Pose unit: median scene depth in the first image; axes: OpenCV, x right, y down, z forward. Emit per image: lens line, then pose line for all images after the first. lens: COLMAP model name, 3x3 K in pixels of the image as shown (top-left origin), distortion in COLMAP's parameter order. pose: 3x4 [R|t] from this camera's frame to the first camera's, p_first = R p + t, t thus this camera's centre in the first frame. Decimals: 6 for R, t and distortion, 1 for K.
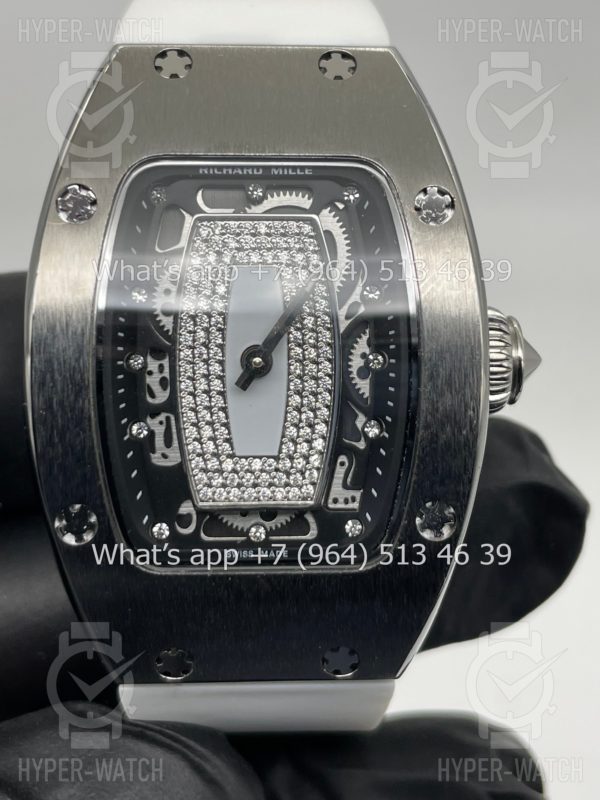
lens RADIAL K [[1346.0, 0, 300.8], [0, 1346.0, 328.2], [0, 0, 1]] dist [0.261111, -0.186323]
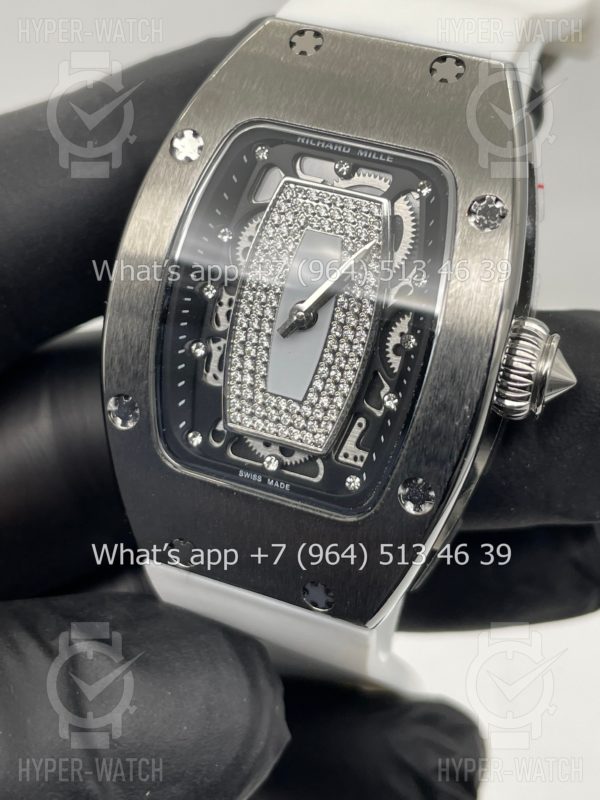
lens RADIAL K [[1346.0, 0, 300.8], [0, 1346.0, 328.2], [0, 0, 1]] dist [0.261111, -0.186323]
pose [[0.918125, 0.240309, -0.315116, 0.319062], [-0.235075, 0.970413, 0.055125, -0.026138], [0.319040, 0.023464, 0.947451, -0.062813]]
